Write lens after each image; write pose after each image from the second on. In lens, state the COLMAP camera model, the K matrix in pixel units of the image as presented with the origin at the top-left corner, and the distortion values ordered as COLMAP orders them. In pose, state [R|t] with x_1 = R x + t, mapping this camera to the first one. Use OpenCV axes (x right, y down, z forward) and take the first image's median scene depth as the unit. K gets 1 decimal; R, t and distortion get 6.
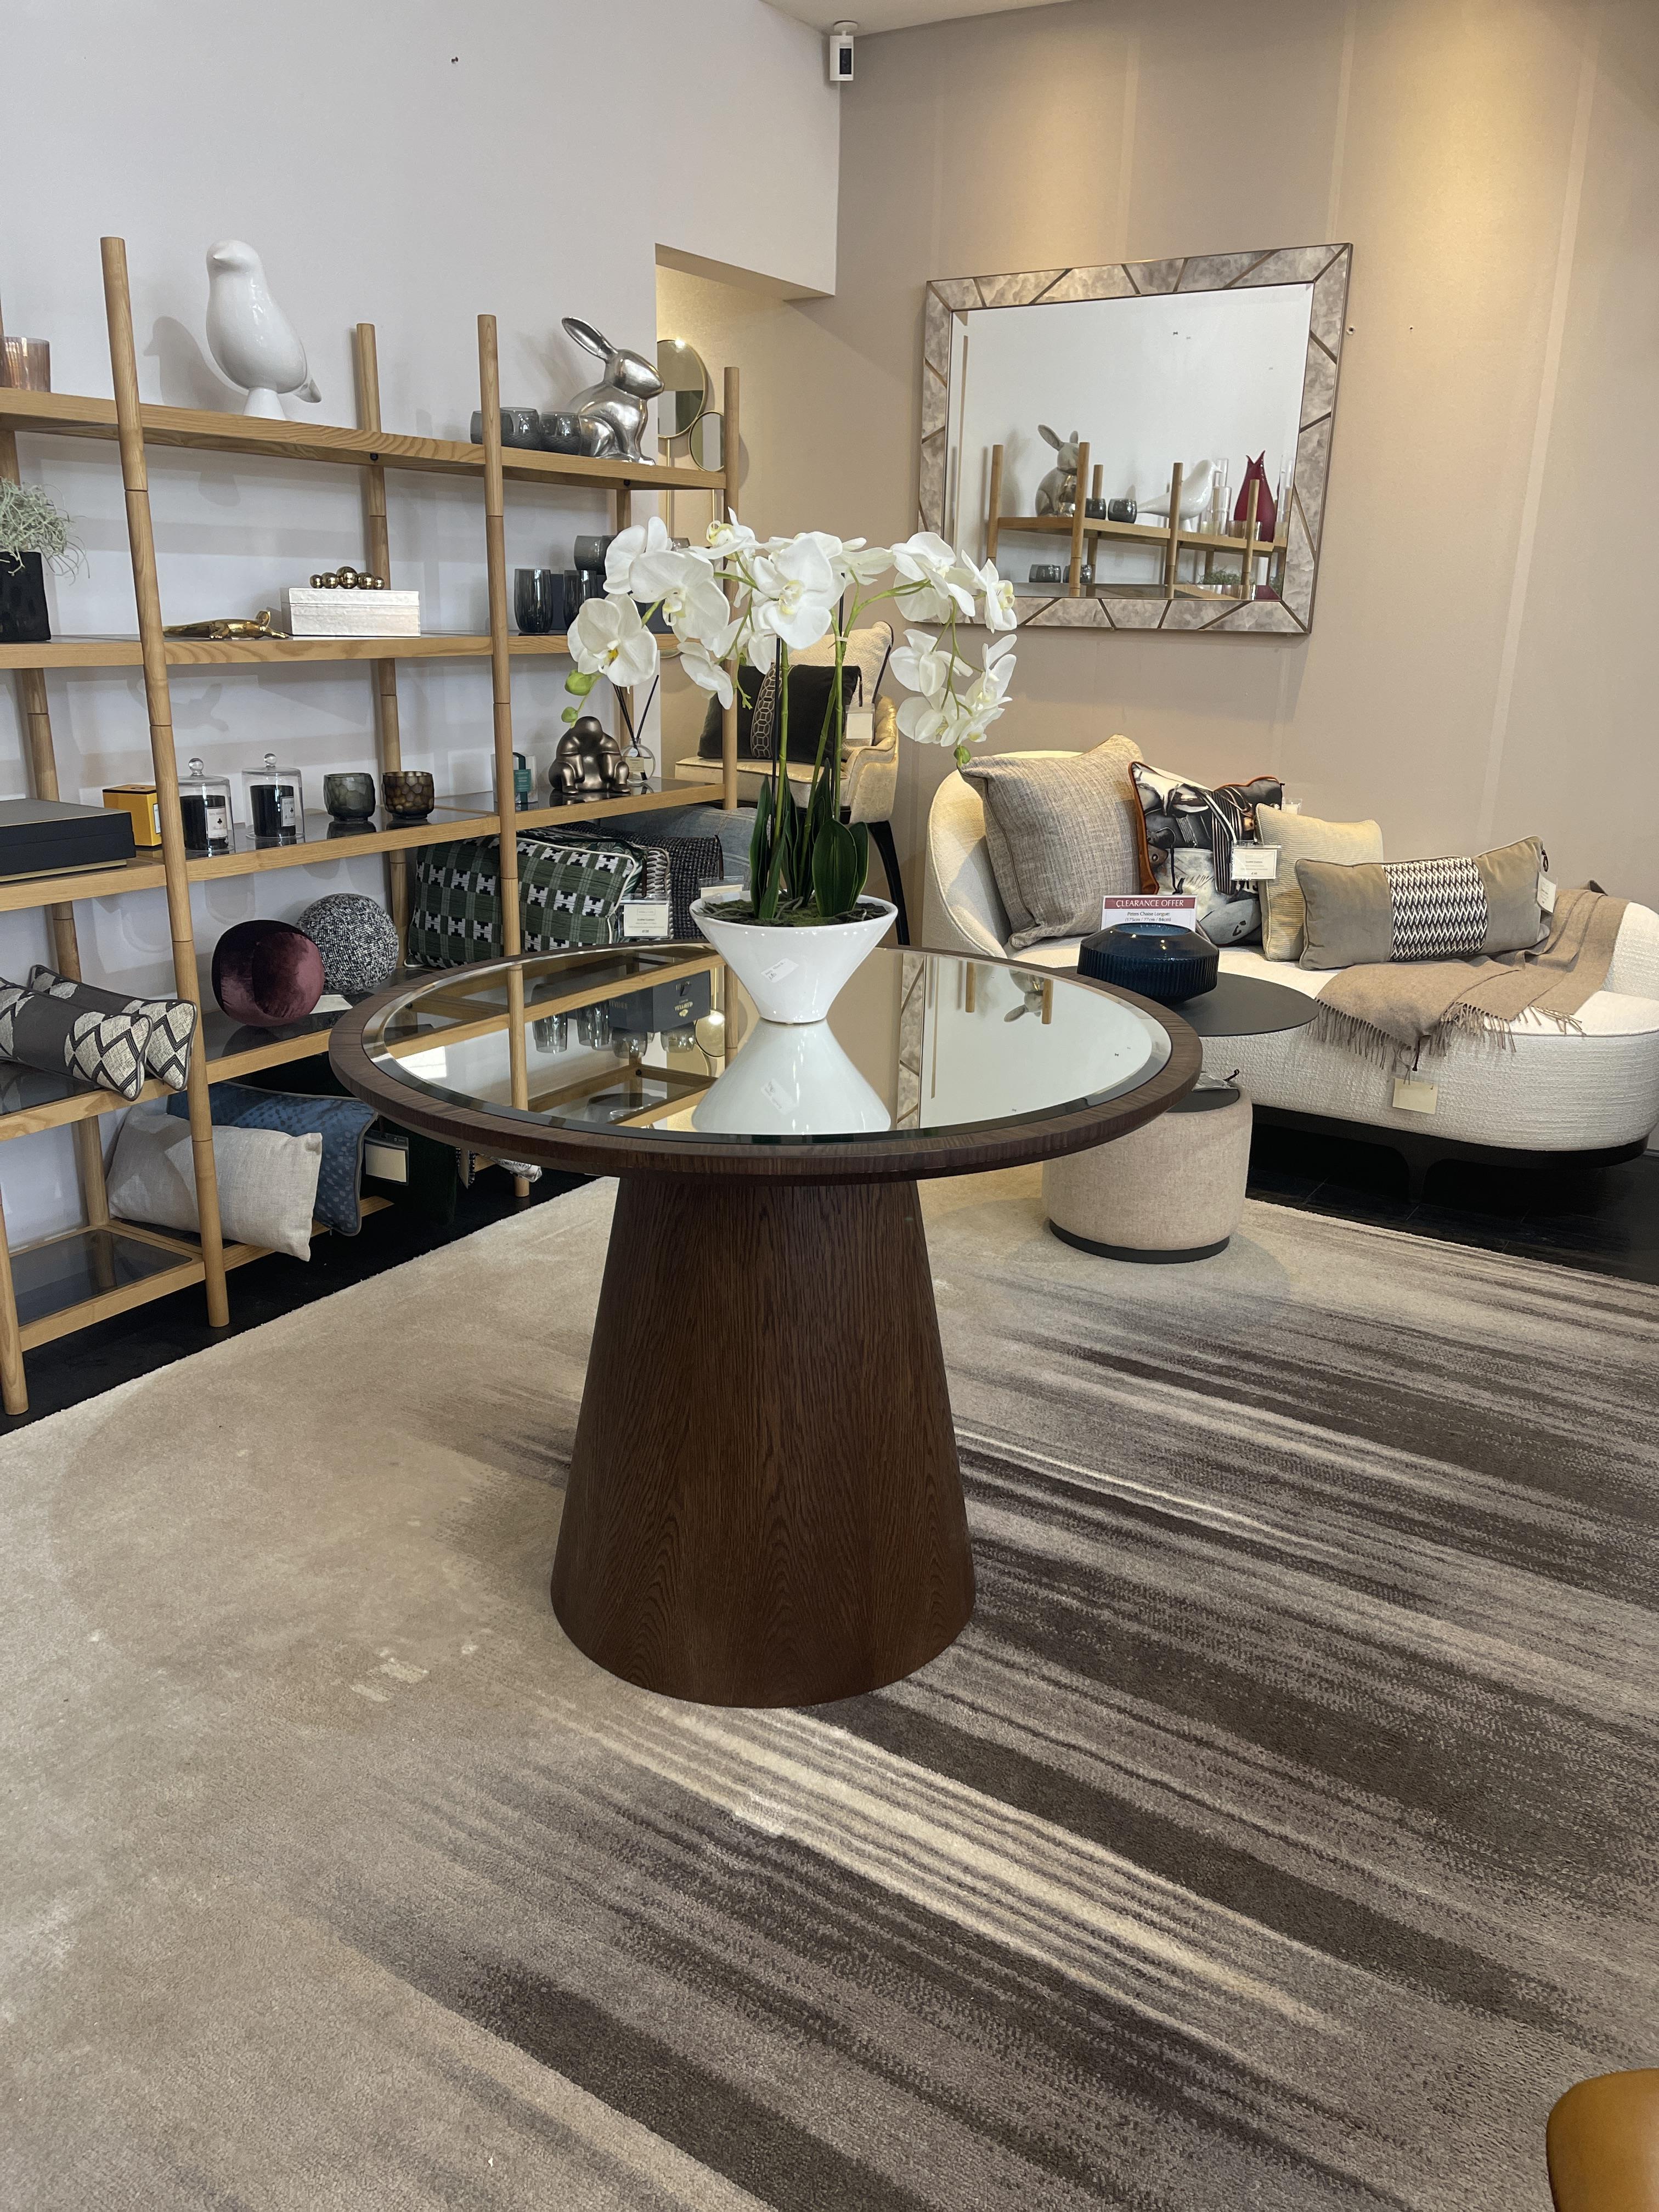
lens RADIAL K [[1651.2, 0, 829.5], [0, 1651.2, 1106.0], [0, 0, 1]] dist [0.027506, -0.002817]
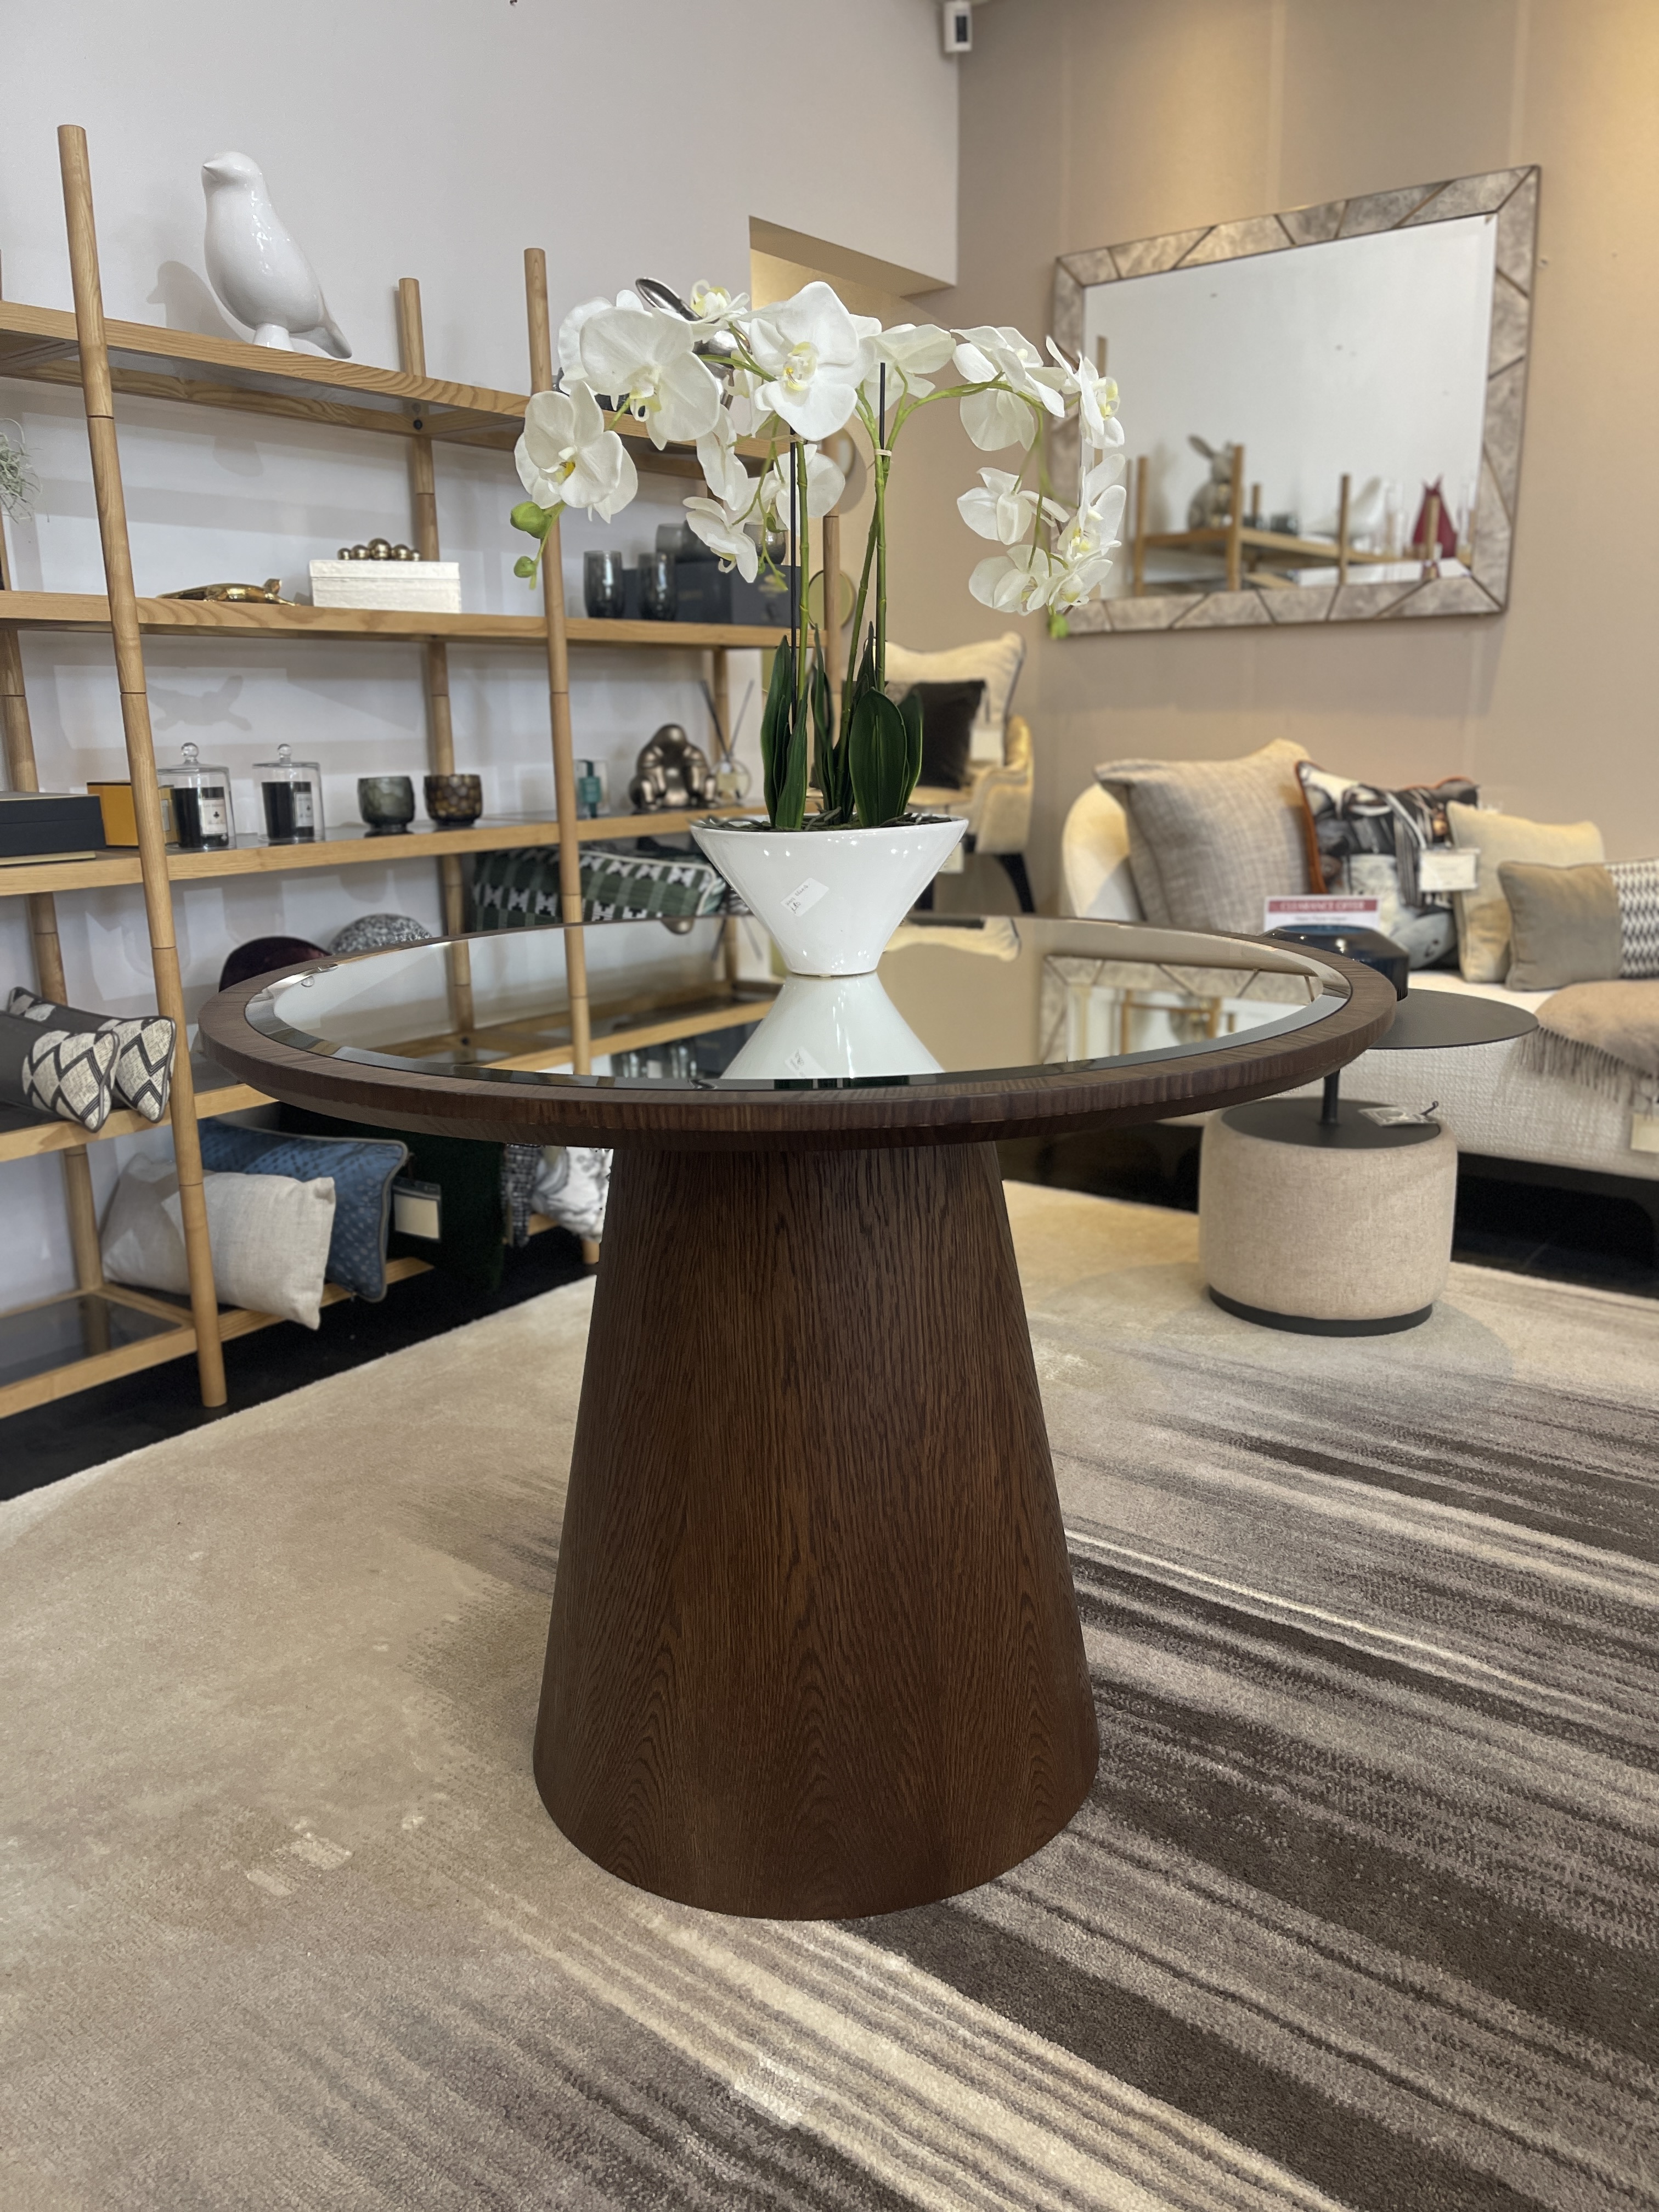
lens RADIAL K [[1667.4, 0, 843.6], [0, 1667.4, 1117.0], [0, 0, 1]] dist [0.026597, -0.006758]
pose [[0.995598, -0.013295, -0.092777, 0.038371], [0.007813, 0.998215, -0.059211, 0.041834], [0.093398, 0.058225, 0.993925, 0.184126]]
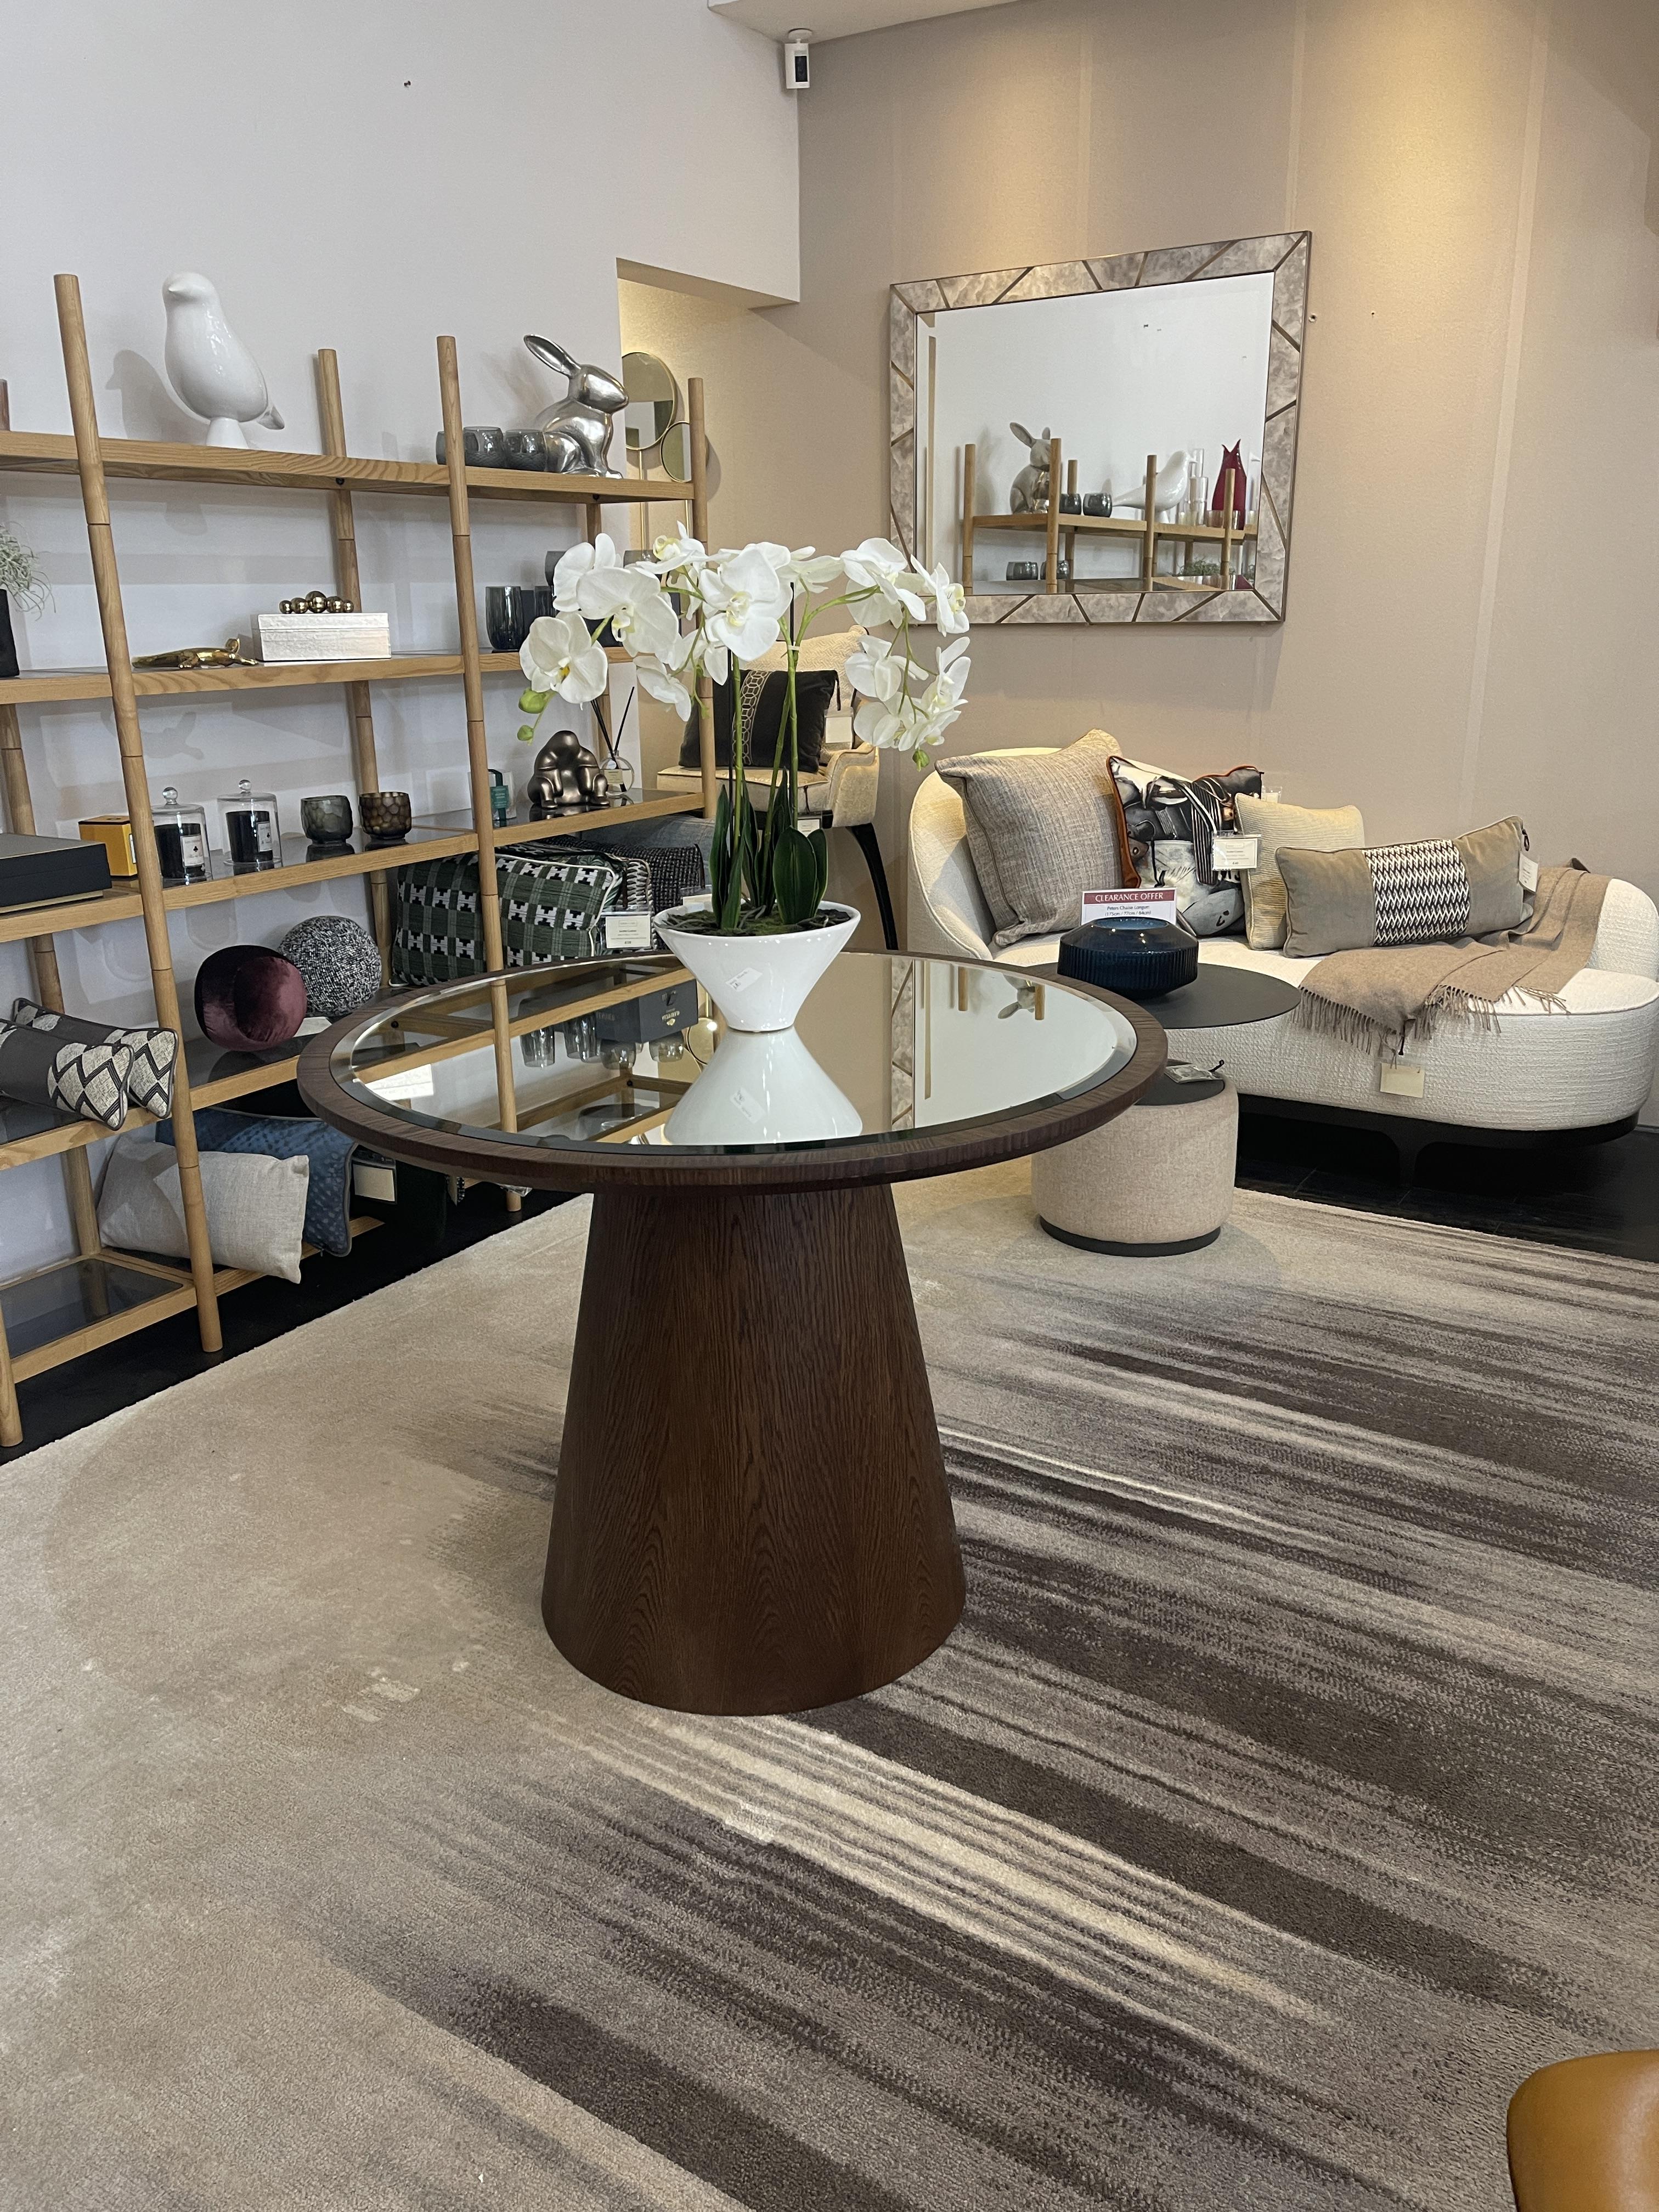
lens RADIAL K [[1650.6, 0, 825.7], [0, 1650.6, 1102.1], [0, 0, 1]] dist [0.027731, -0.001360]
pose [[0.999377, -0.034550, -0.007158, 0.016937], [0.034525, 0.999397, -0.003604, -0.001672], [0.007278, 0.003355, 0.999968, -0.001972]]
